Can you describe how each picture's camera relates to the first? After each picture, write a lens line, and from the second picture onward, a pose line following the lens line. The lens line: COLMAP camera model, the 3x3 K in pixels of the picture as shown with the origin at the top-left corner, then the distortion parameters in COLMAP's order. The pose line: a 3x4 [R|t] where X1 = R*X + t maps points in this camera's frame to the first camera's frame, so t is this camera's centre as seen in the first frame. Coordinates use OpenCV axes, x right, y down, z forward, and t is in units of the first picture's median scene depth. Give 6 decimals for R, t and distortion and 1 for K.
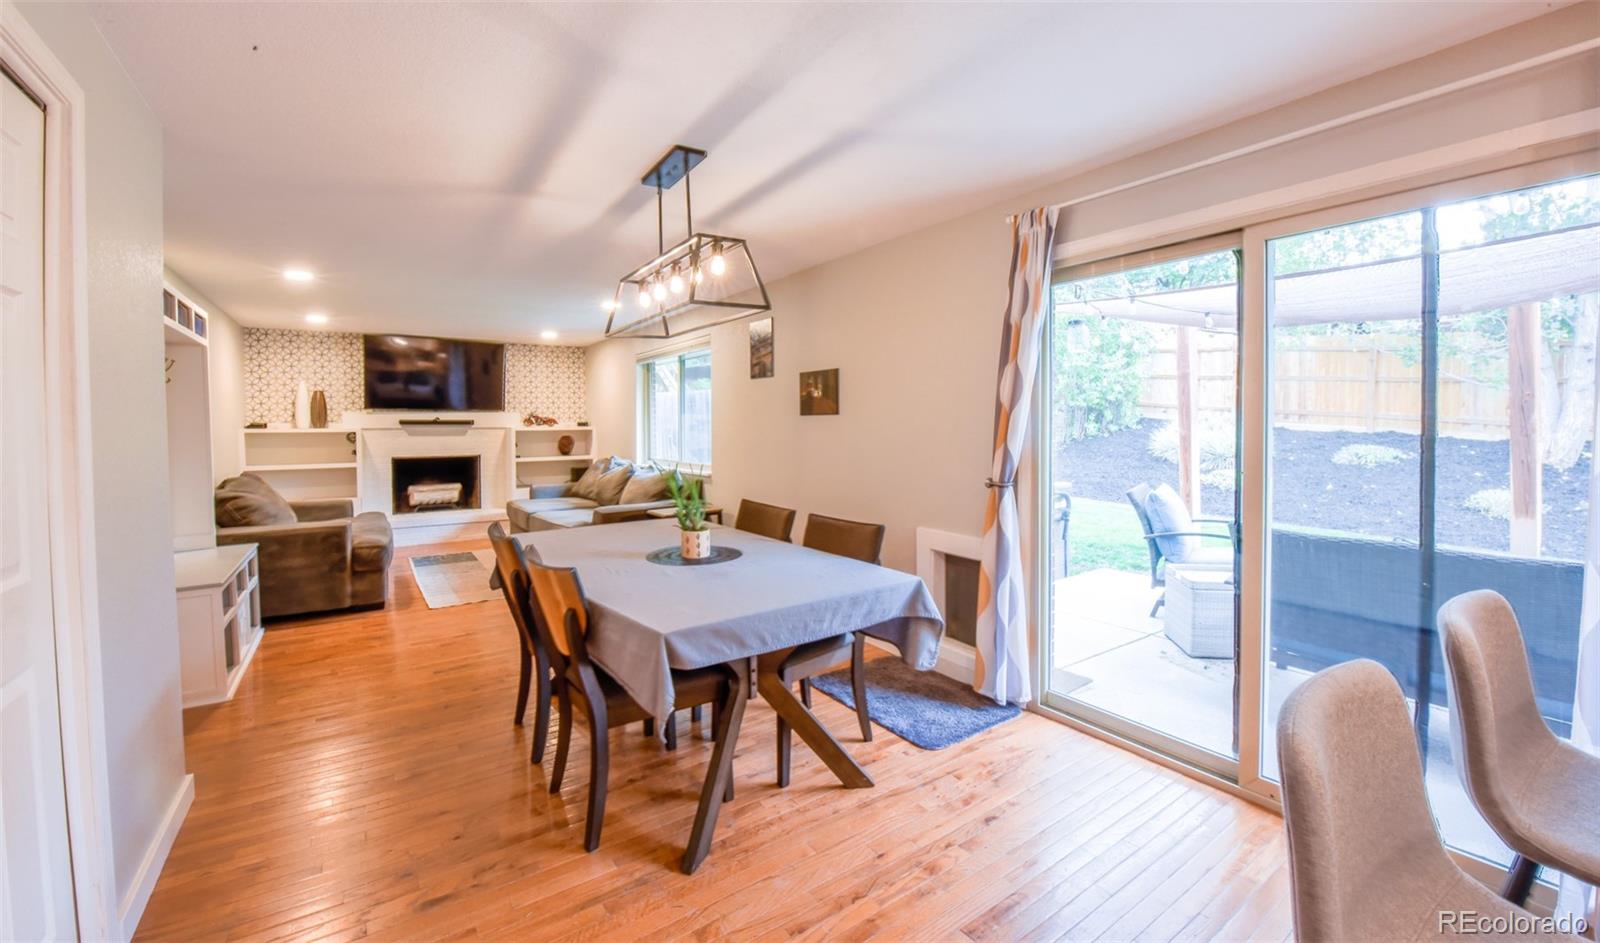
lens RADIAL K [[653.8, 0, 799.7], [0, 653.8, 433.6], [0, 0, 1]] dist [-0.002786, -0.000209]
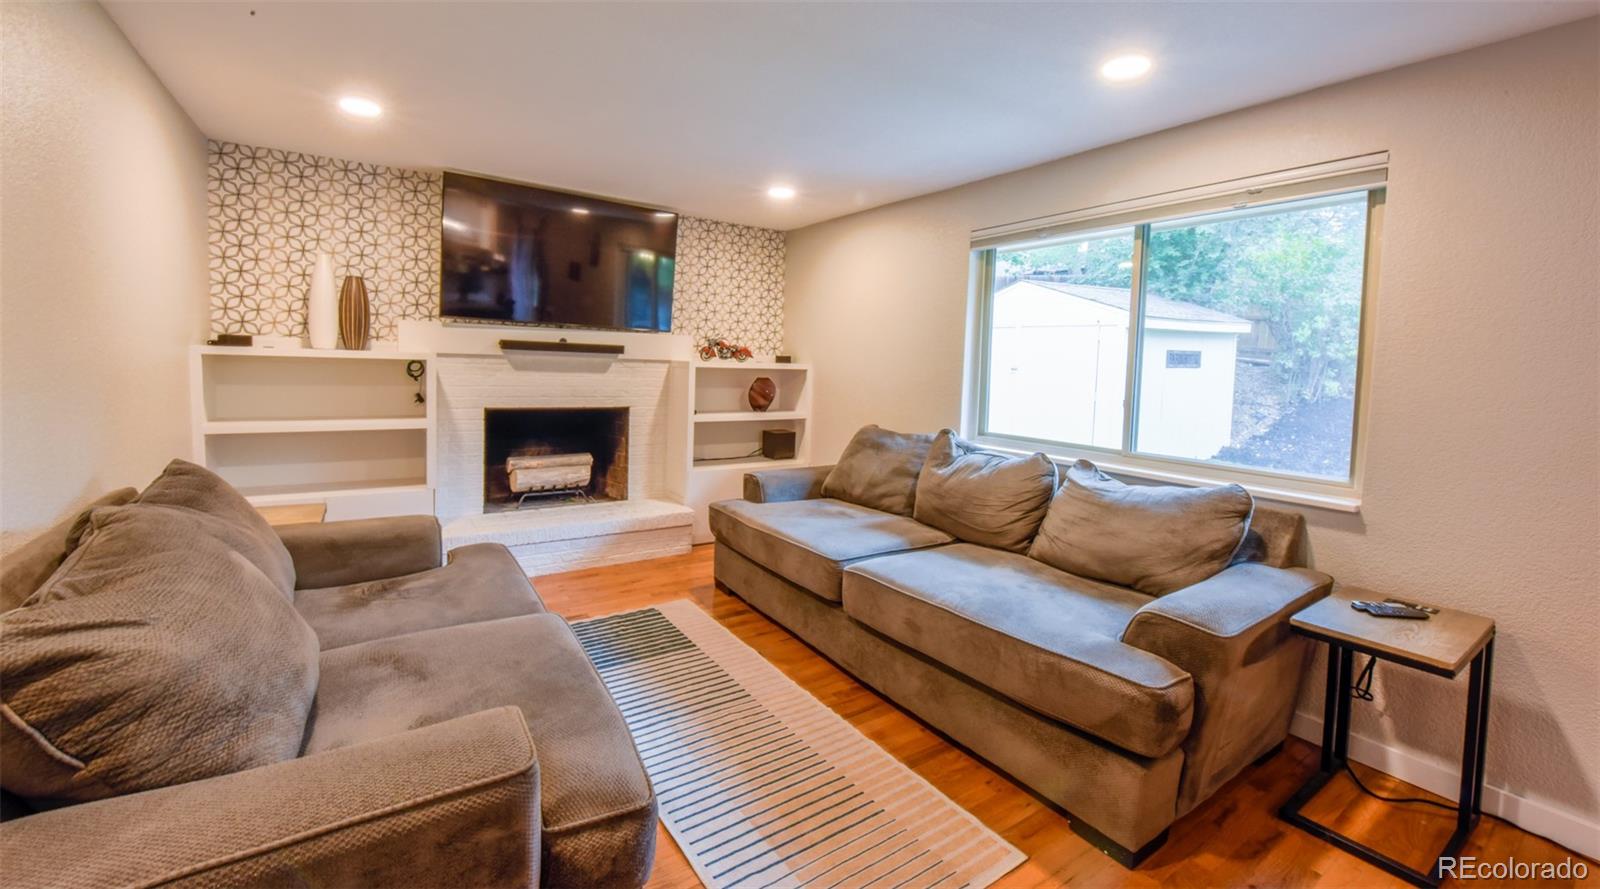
lens RADIAL K [[645.4, 0, 796.2], [0, 645.4, 390.2], [0, 0, 1]] dist [-0.001735, -0.000380]
pose [[0.999188, 0.040279, -0.001134, -0.470005], [-0.040223, 0.998698, 0.031376, -0.007815], [0.002396, -0.031304, 0.999507, 0.598235]]
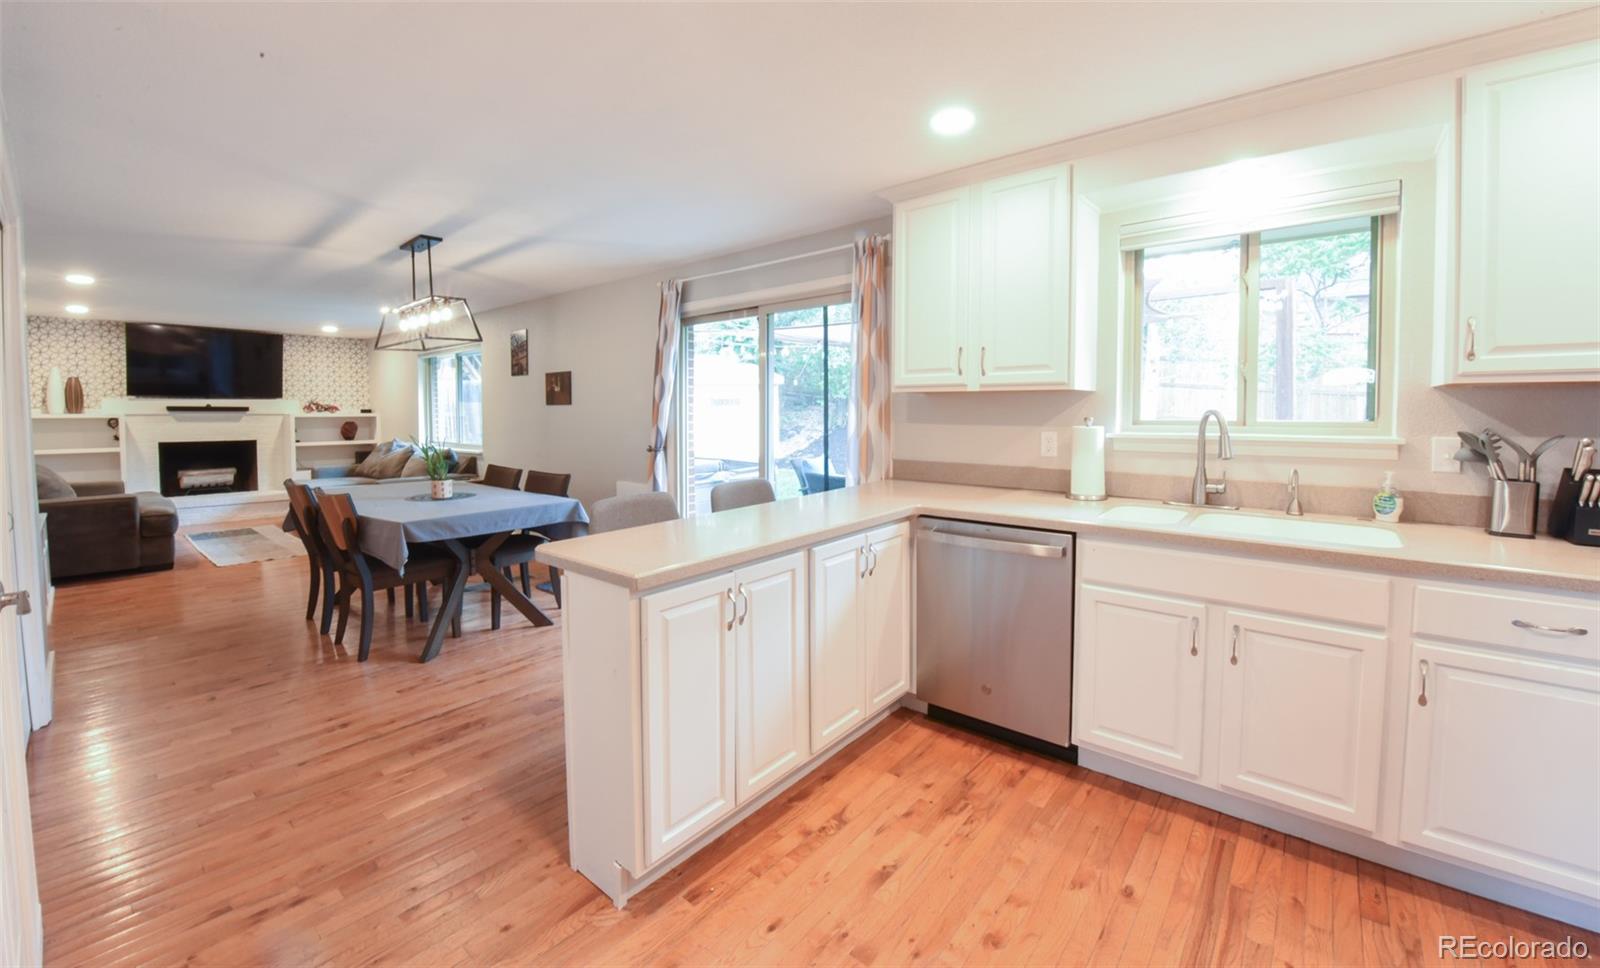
lens RADIAL K [[638.4, 0, 797.0], [0, 638.4, 435.9], [0, 0, 1]] dist [-0.008855, -0.004406]
pose [[0.964542, -0.004824, 0.263884, 0.111976], [-0.000679, 0.999784, 0.020759, 0.005853], [-0.263927, -0.020202, 0.964331, -0.290764]]
